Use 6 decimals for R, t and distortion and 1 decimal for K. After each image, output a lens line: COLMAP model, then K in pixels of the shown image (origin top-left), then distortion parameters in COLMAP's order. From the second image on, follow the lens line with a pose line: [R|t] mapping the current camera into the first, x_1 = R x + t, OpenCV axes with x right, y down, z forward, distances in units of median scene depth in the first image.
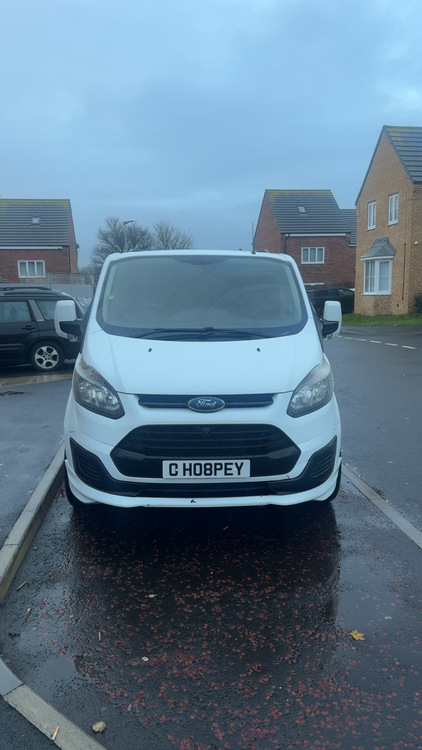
lens RADIAL K [[555.5, 0, 210.7], [0, 555.5, 372.8], [0, 0, 1]] dist [0.056740, -0.018348]
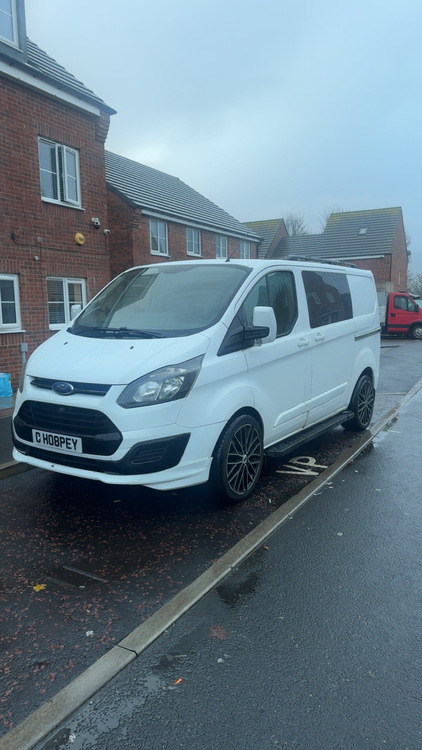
lens RADIAL K [[555.5, 0, 210.2], [0, 555.5, 378.7], [0, 0, 1]] dist [0.056740, -0.018348]
pose [[0.812546, 0.082541, -0.577023, 0.950228], [-0.085716, 0.996081, 0.021782, -0.018530], [0.576560, 0.031762, 0.816438, 0.184285]]
